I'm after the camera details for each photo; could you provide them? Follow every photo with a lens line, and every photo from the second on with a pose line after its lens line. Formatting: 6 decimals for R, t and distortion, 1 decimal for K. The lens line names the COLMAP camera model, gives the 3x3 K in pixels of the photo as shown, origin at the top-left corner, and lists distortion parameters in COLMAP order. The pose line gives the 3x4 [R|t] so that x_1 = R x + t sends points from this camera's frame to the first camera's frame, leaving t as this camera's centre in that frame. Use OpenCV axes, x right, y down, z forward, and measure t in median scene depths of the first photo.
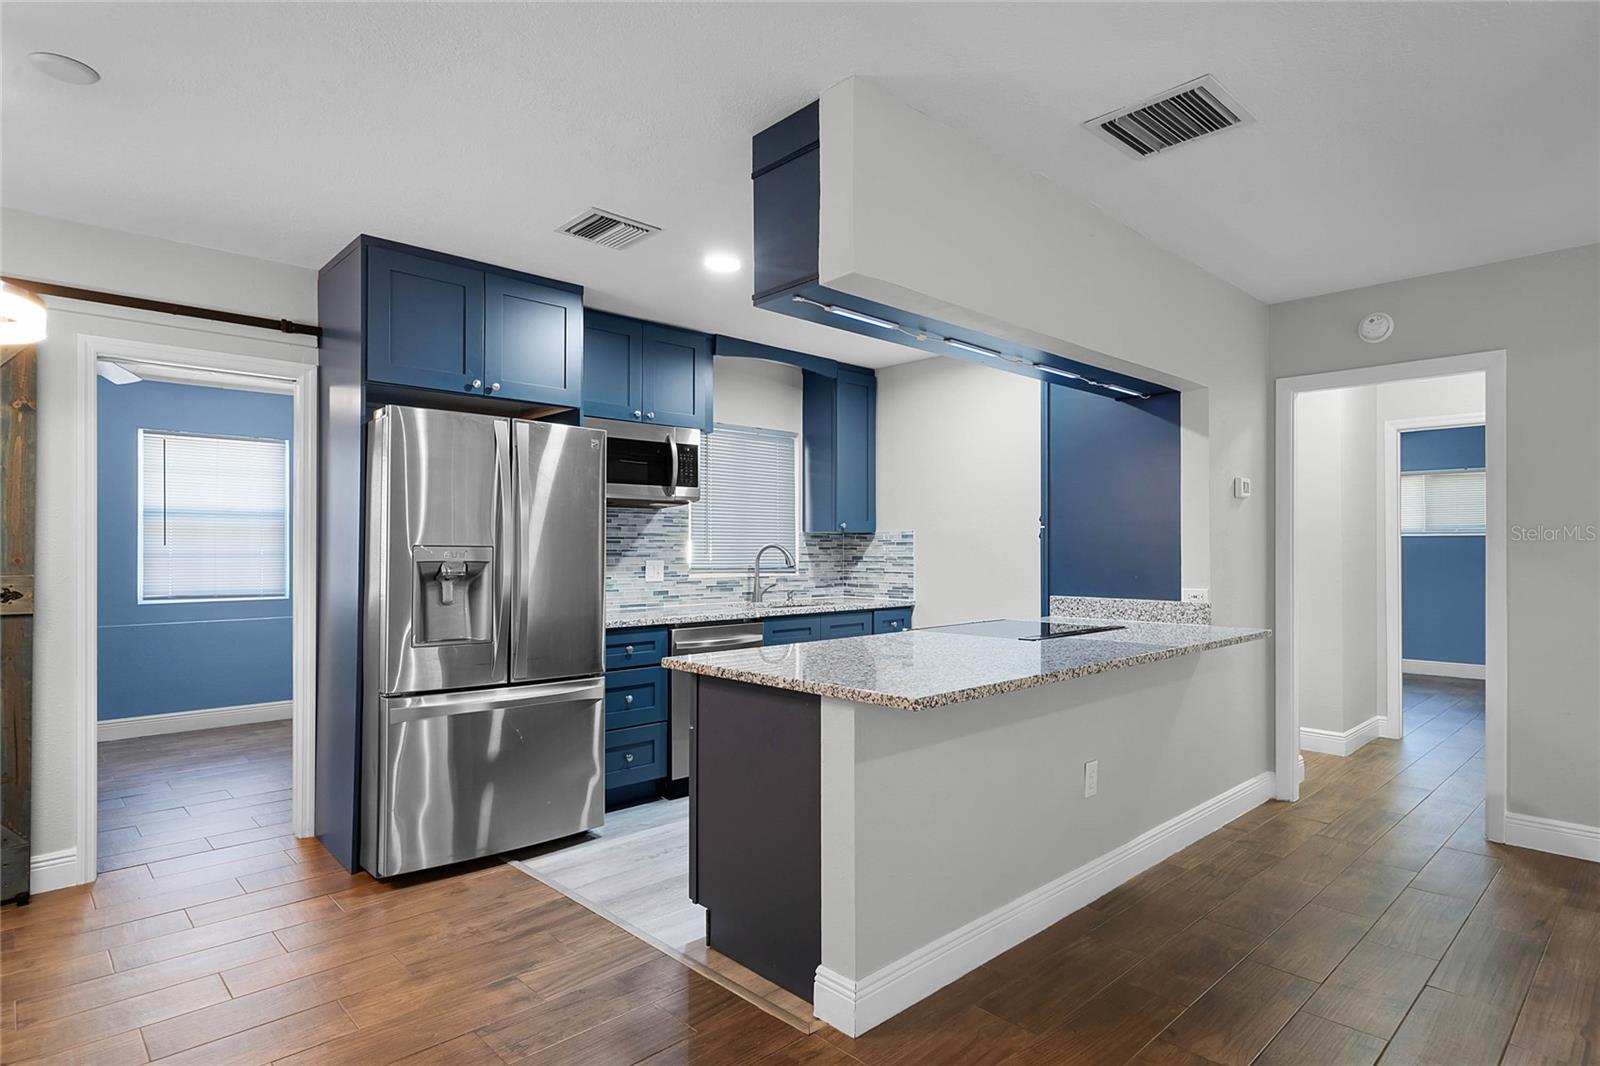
lens RADIAL K [[840.3, 0, 795.1], [0, 840.3, 536.9], [0, 0, 1]] dist [0.022085, 0.001044]
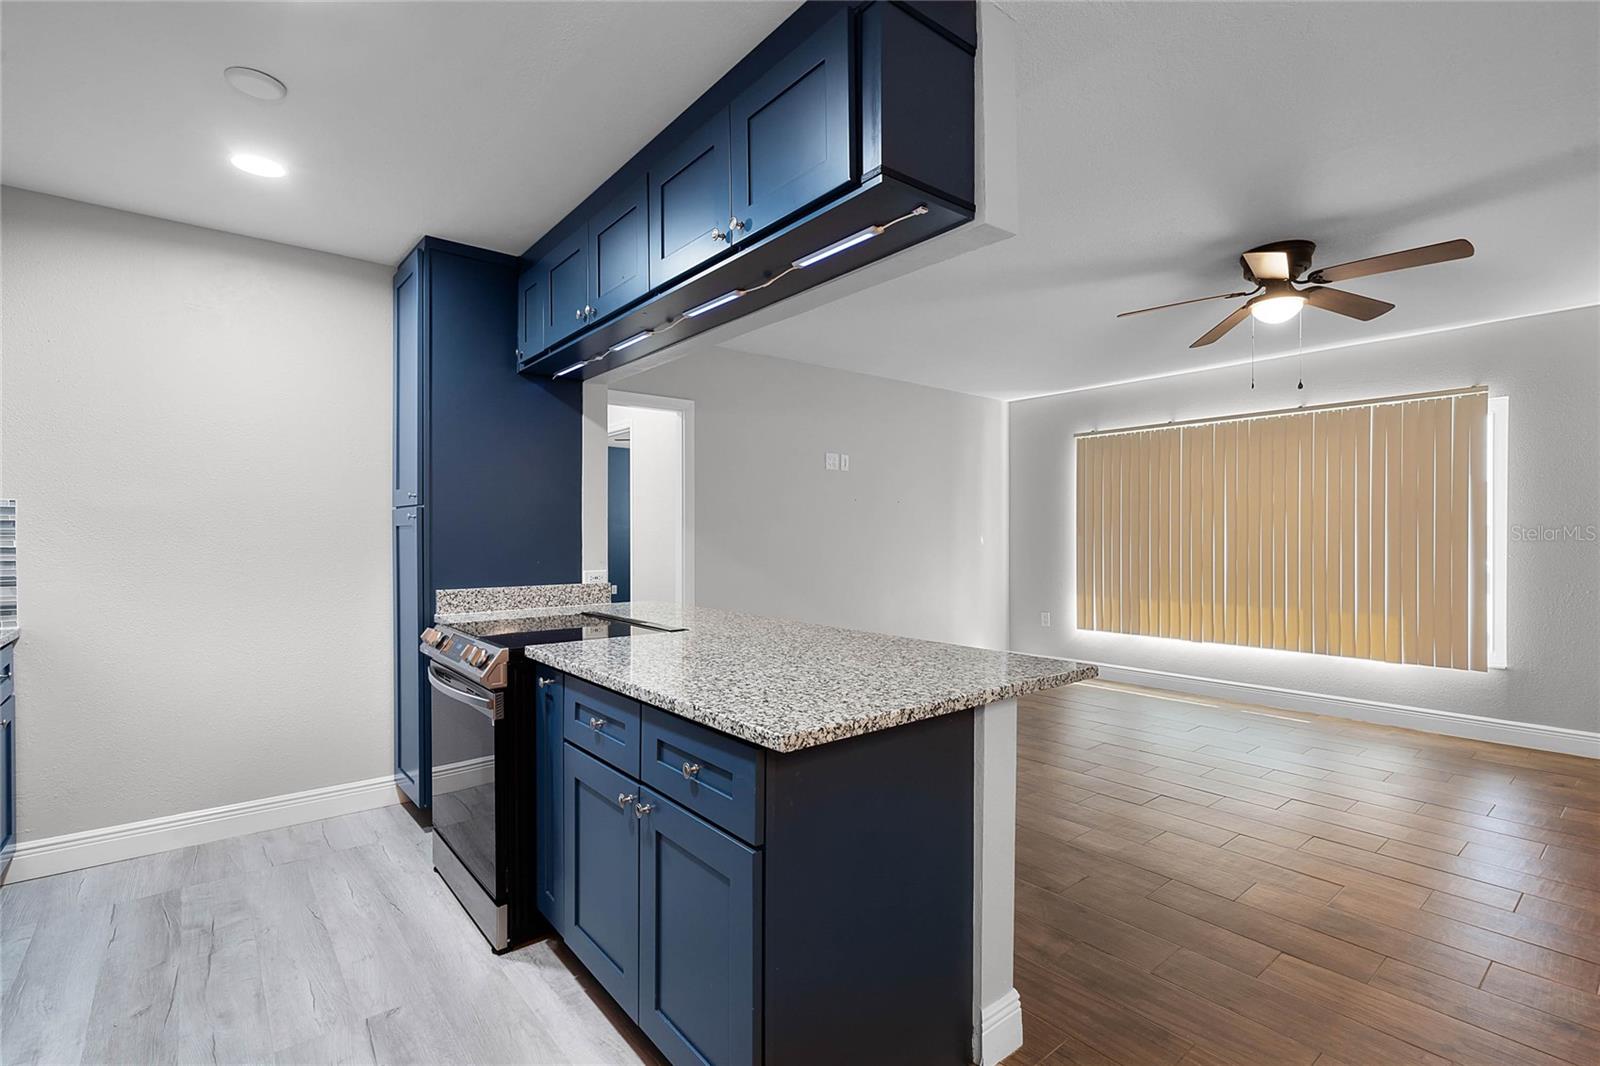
lens RADIAL K [[744.2, 0, 799.2], [0, 744.2, 533.3], [0, 0, 1]] dist [-0.006129, 0.001687]
pose [[0.067968, 0.000621, 0.997687, -0.325763], [-0.012898, 0.999917, 0.000257, 0.008269], [-0.997604, -0.012886, 0.067970, 0.499620]]
